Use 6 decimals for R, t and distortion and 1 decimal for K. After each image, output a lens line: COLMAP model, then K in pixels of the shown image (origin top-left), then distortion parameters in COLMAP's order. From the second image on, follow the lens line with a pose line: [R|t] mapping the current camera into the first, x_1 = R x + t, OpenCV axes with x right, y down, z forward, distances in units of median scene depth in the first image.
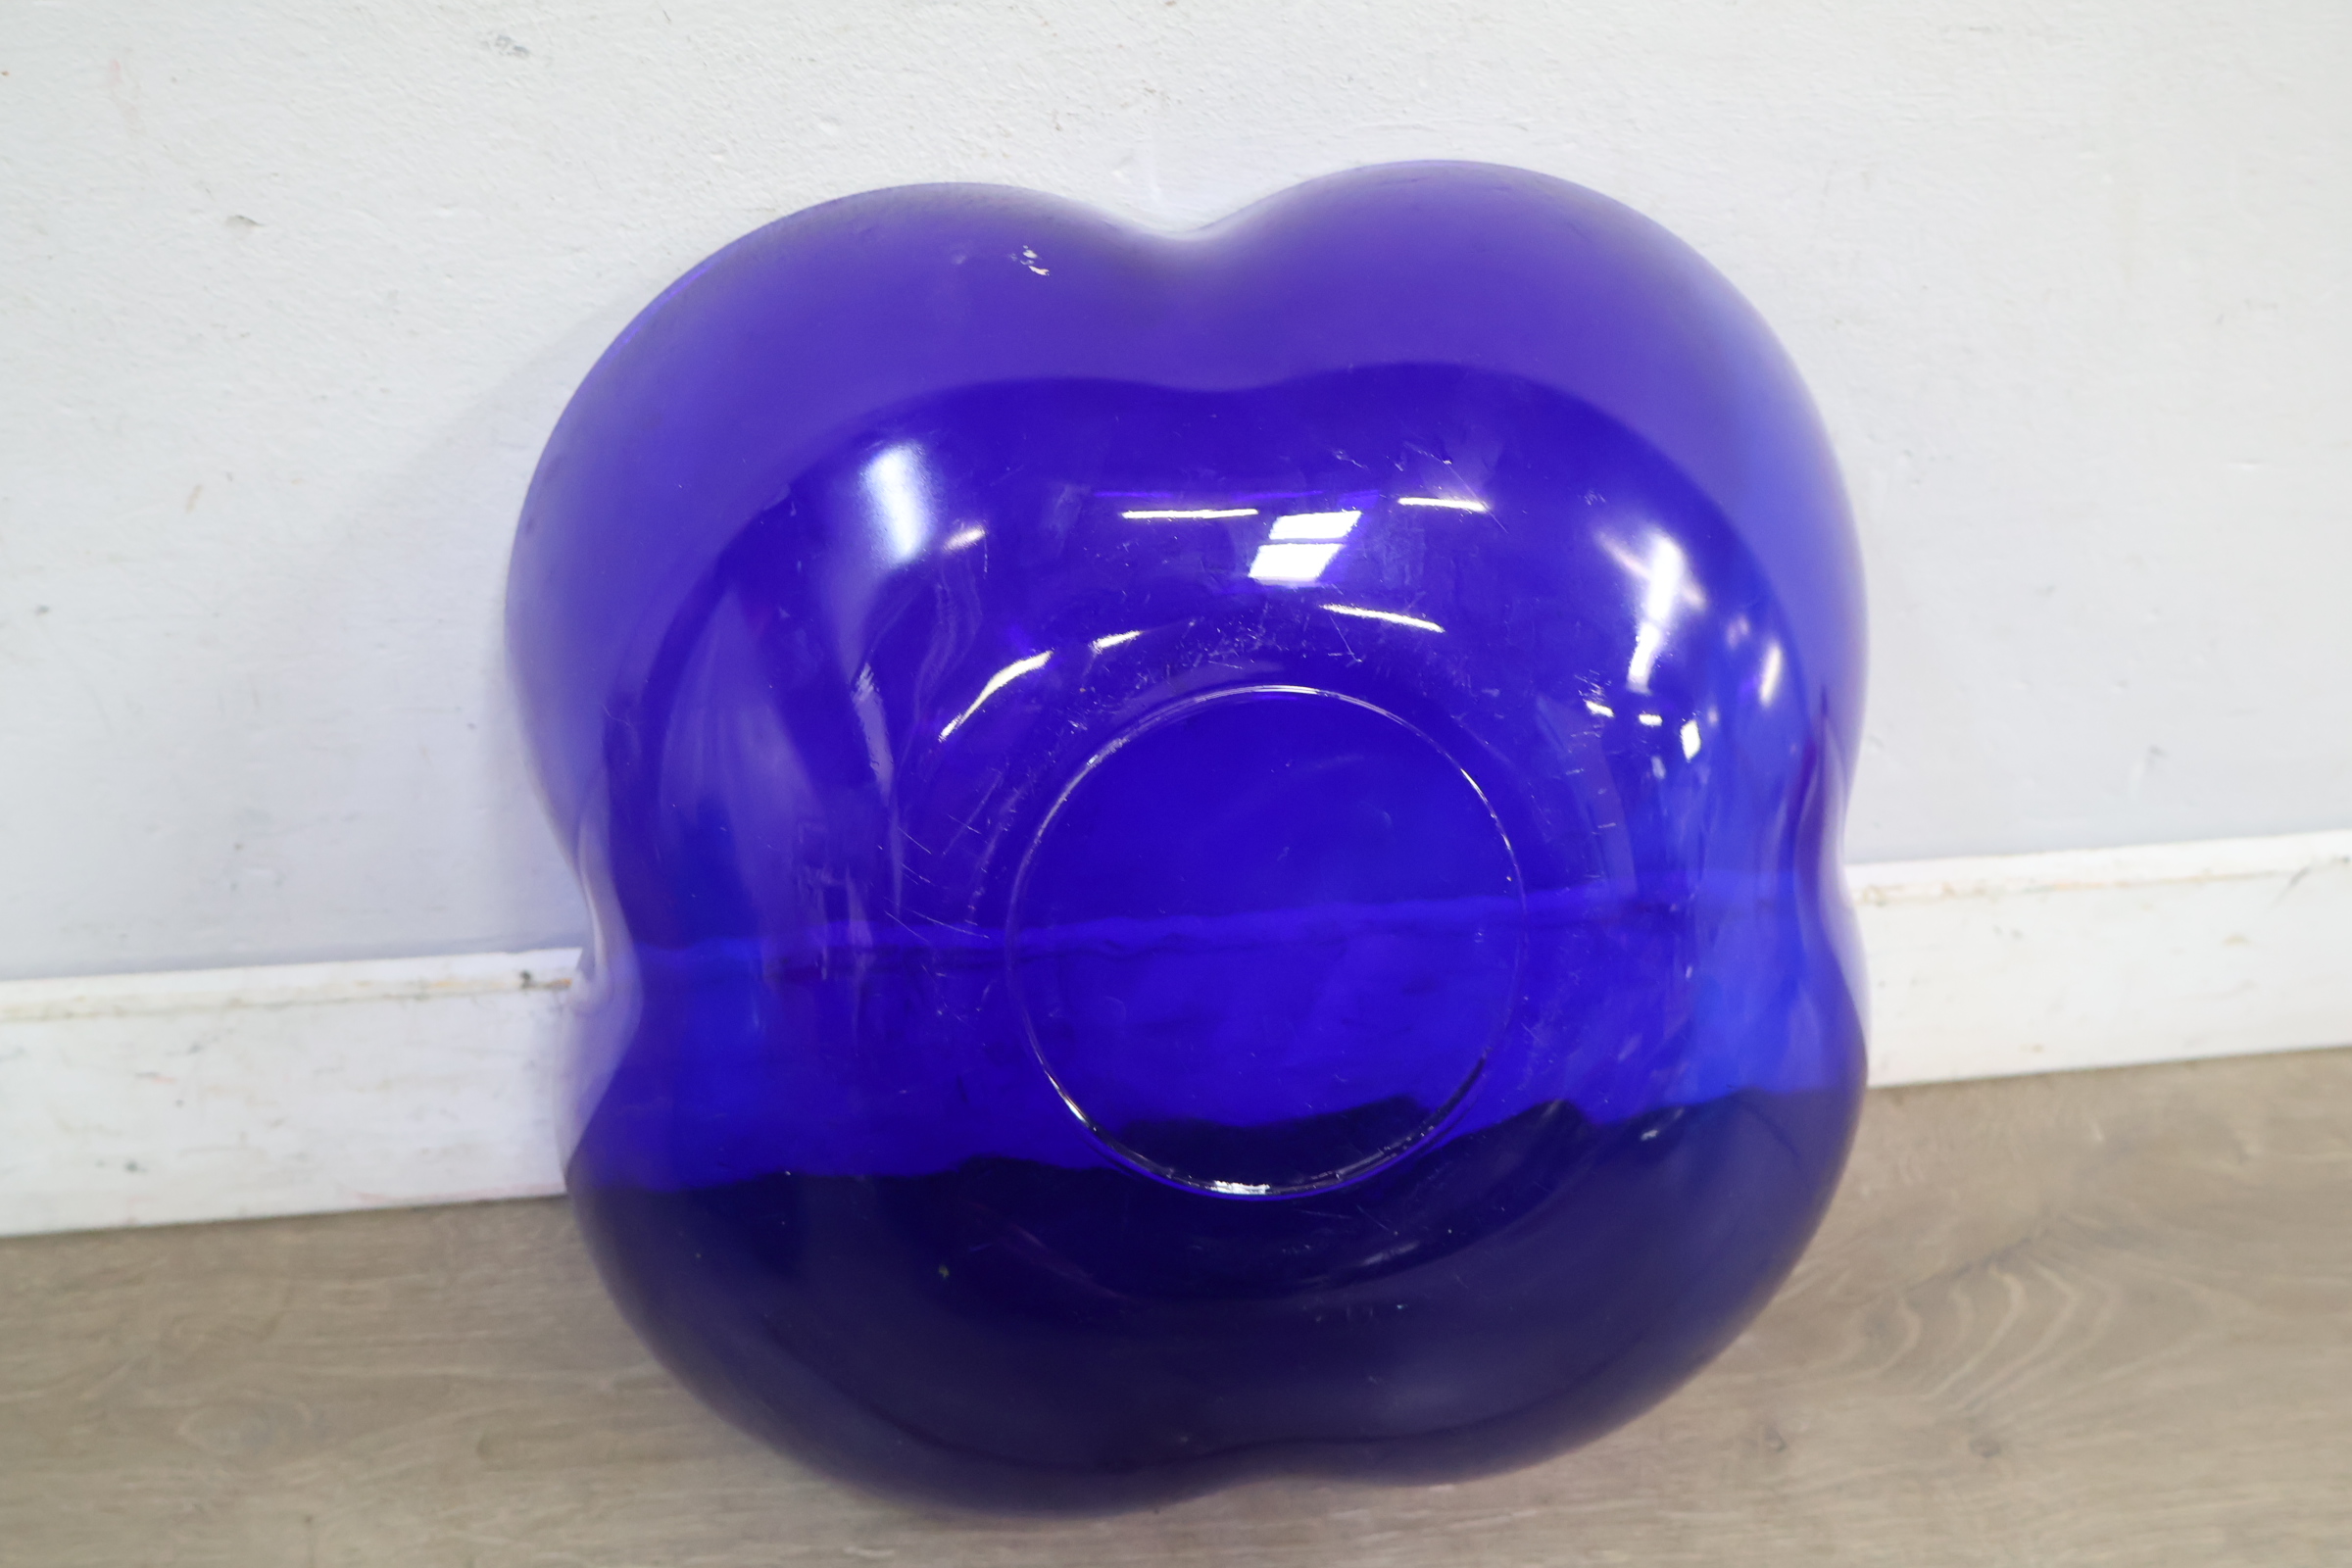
lens RADIAL K [[2464.9, 0, 1146.9], [0, 2464.9, 789.2], [0, 0, 1]] dist [0.000093, 0.025317]
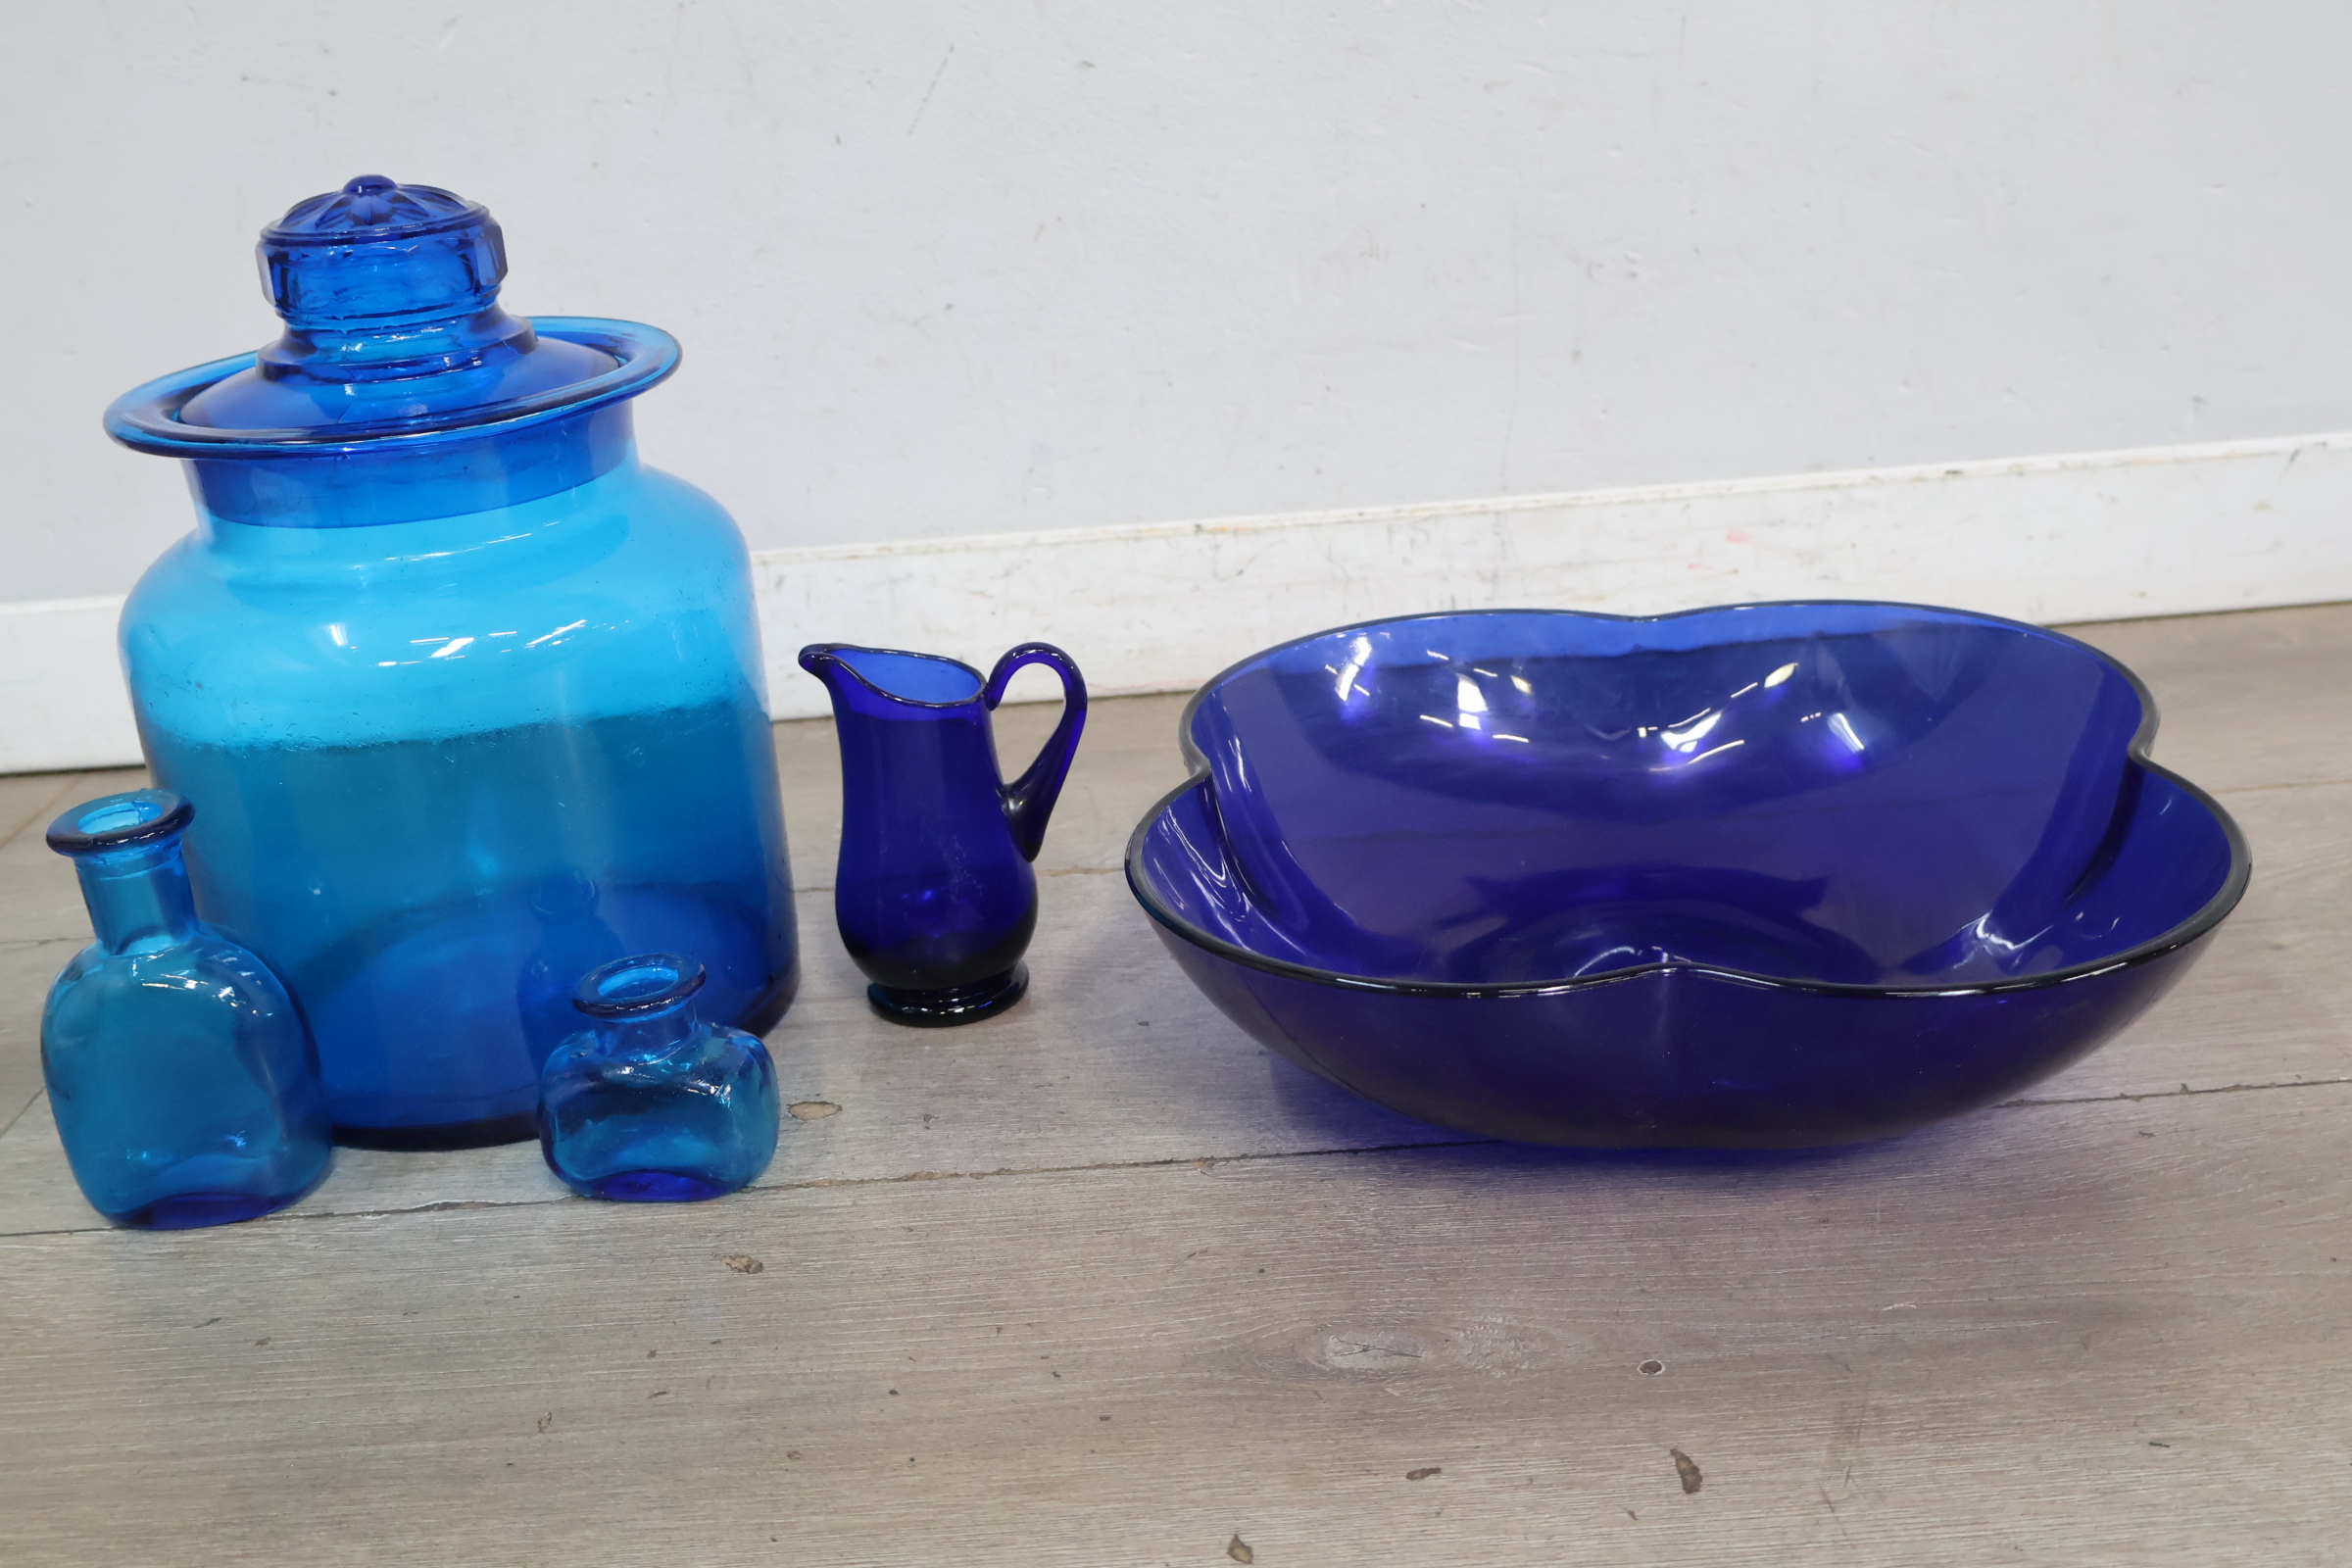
lens RADIAL K [[2477.6, 0, 1130.3], [0, 2477.6, 779.4], [0, 0, 1]] dist [0.008059, 0.008778]
pose [[0.991257, -0.028615, -0.128802, -0.094619], [-0.005138, 0.967087, -0.254393, 0.797627], [0.131842, 0.252831, 0.958485, -0.714630]]
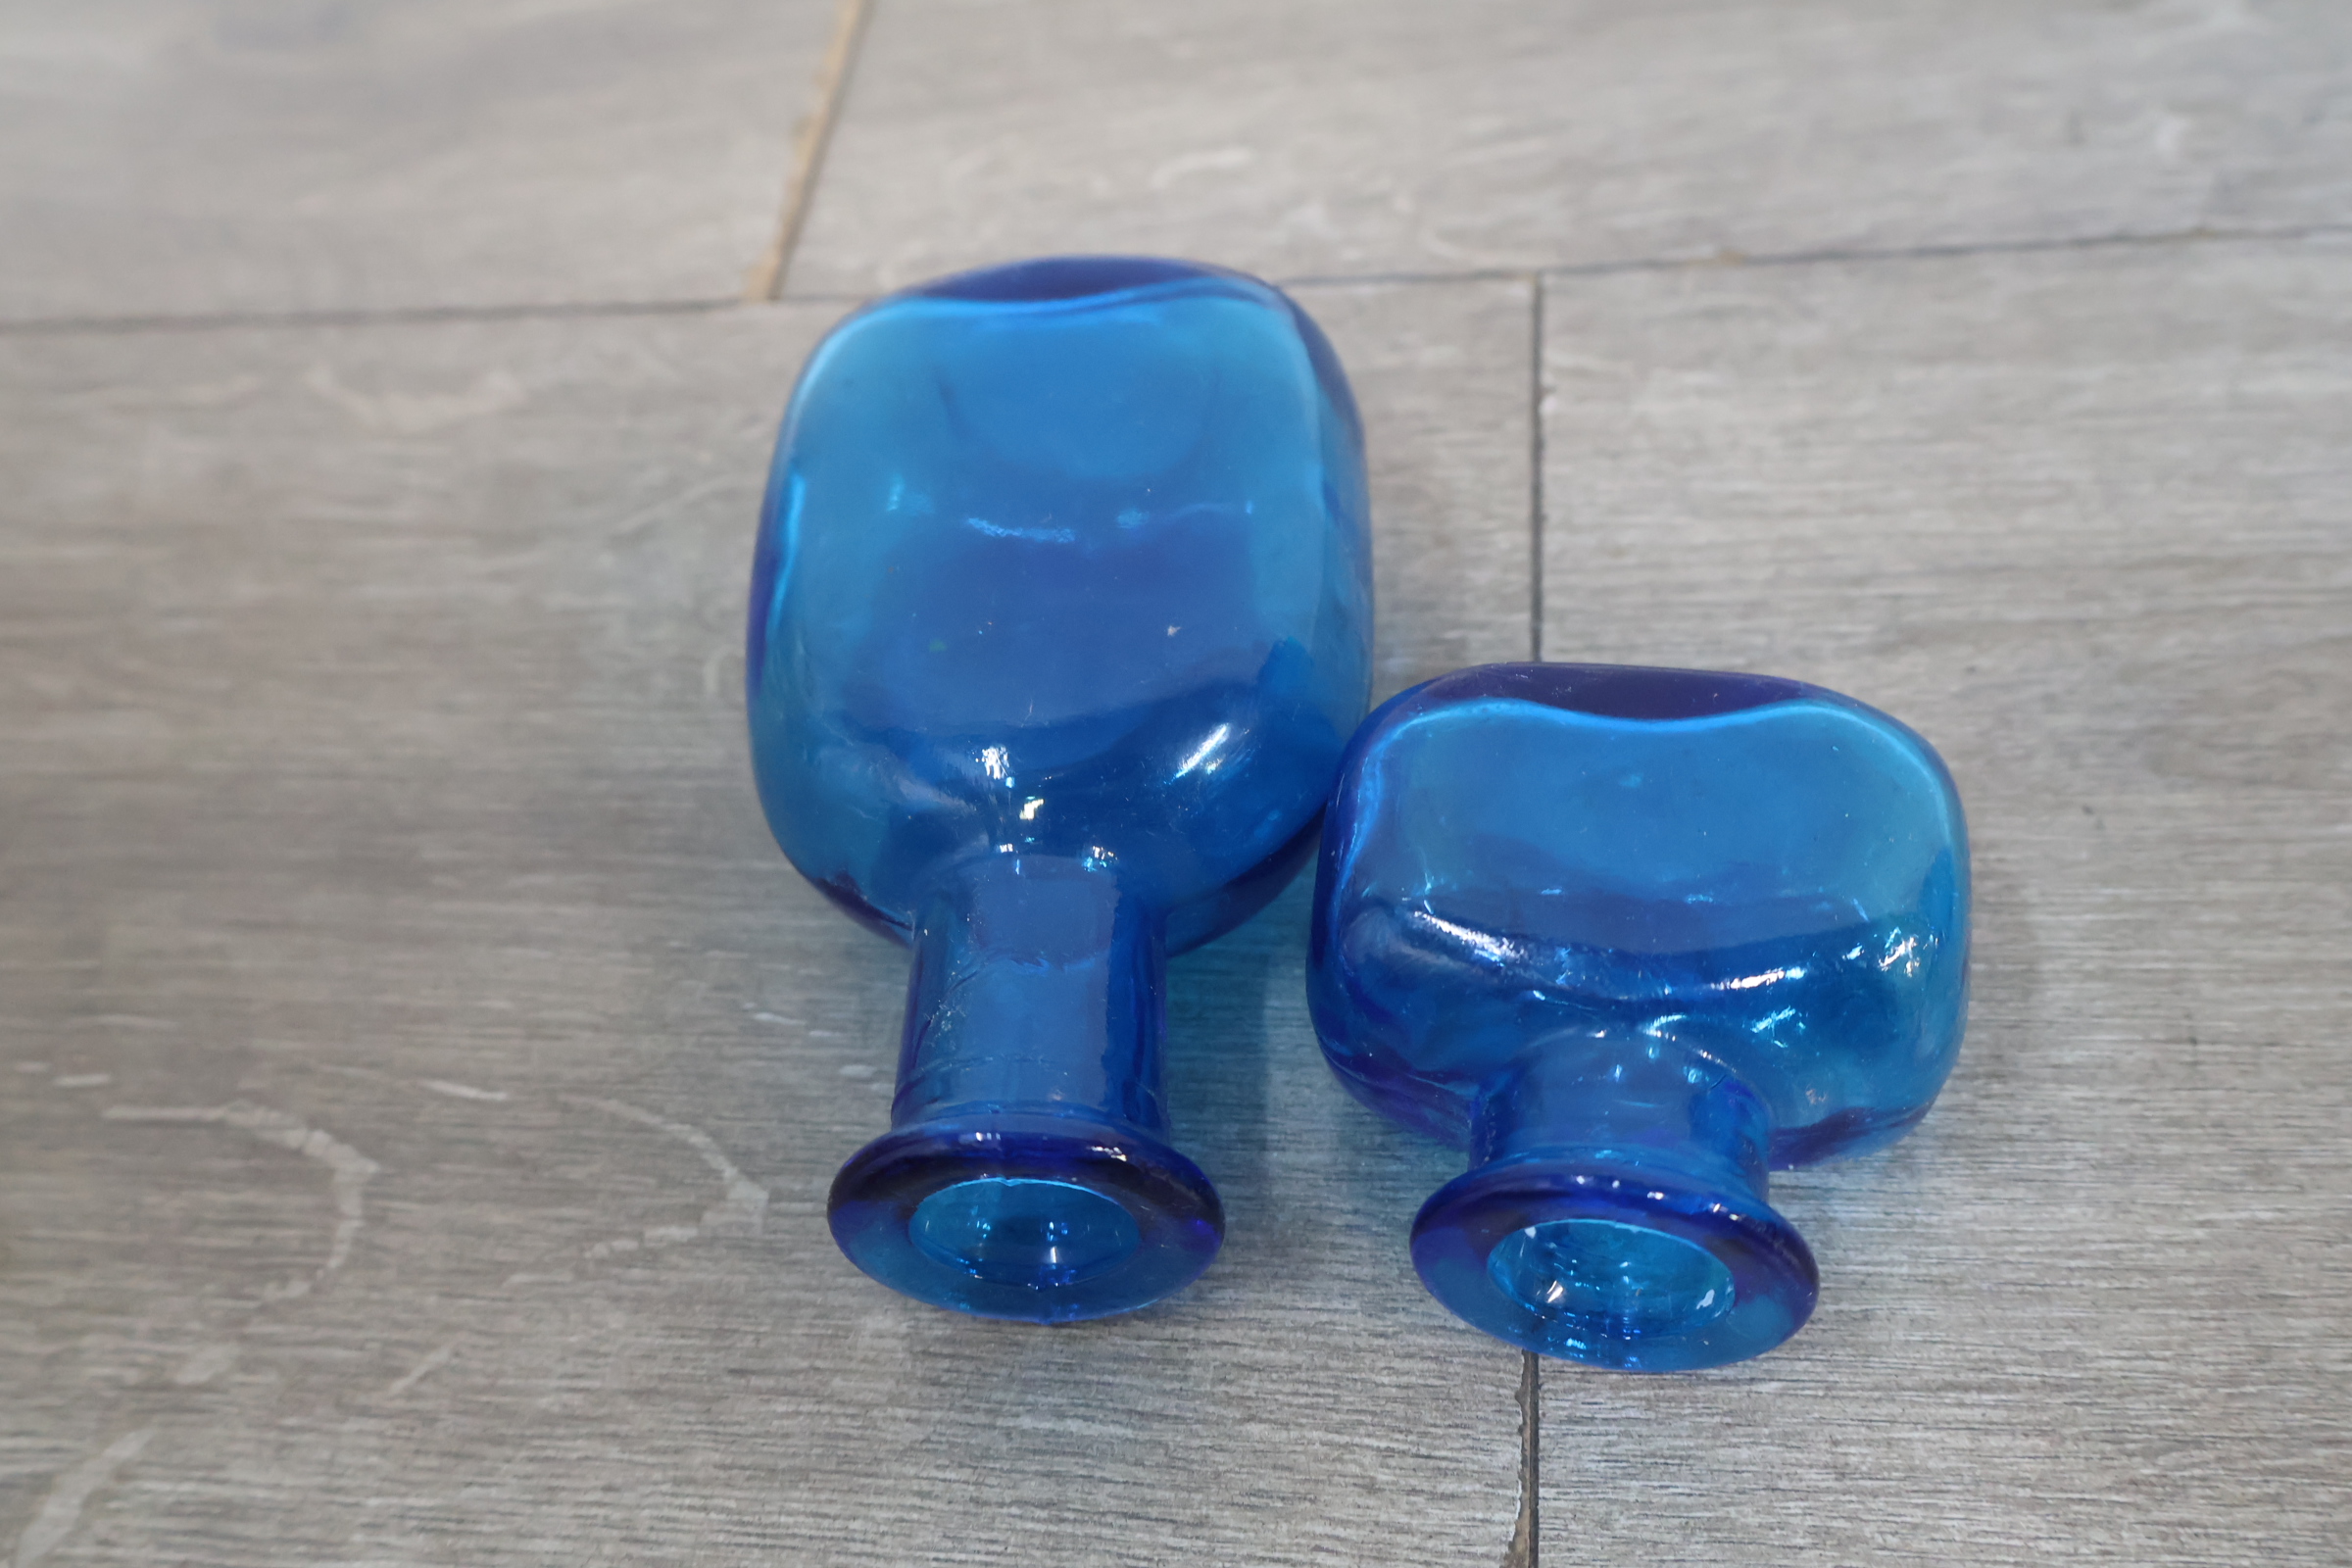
lens RADIAL K [[2589.6, 0, 1144.4], [0, 2589.6, 705.8], [0, 0, 1]] dist [-0.000729, 0.015032]
pose [[0.970265, 0.050259, -0.236770, -0.921538], [0.001734, 0.976736, 0.214437, 0.421946], [0.242039, -0.208471, 0.947606, 0.182306]]
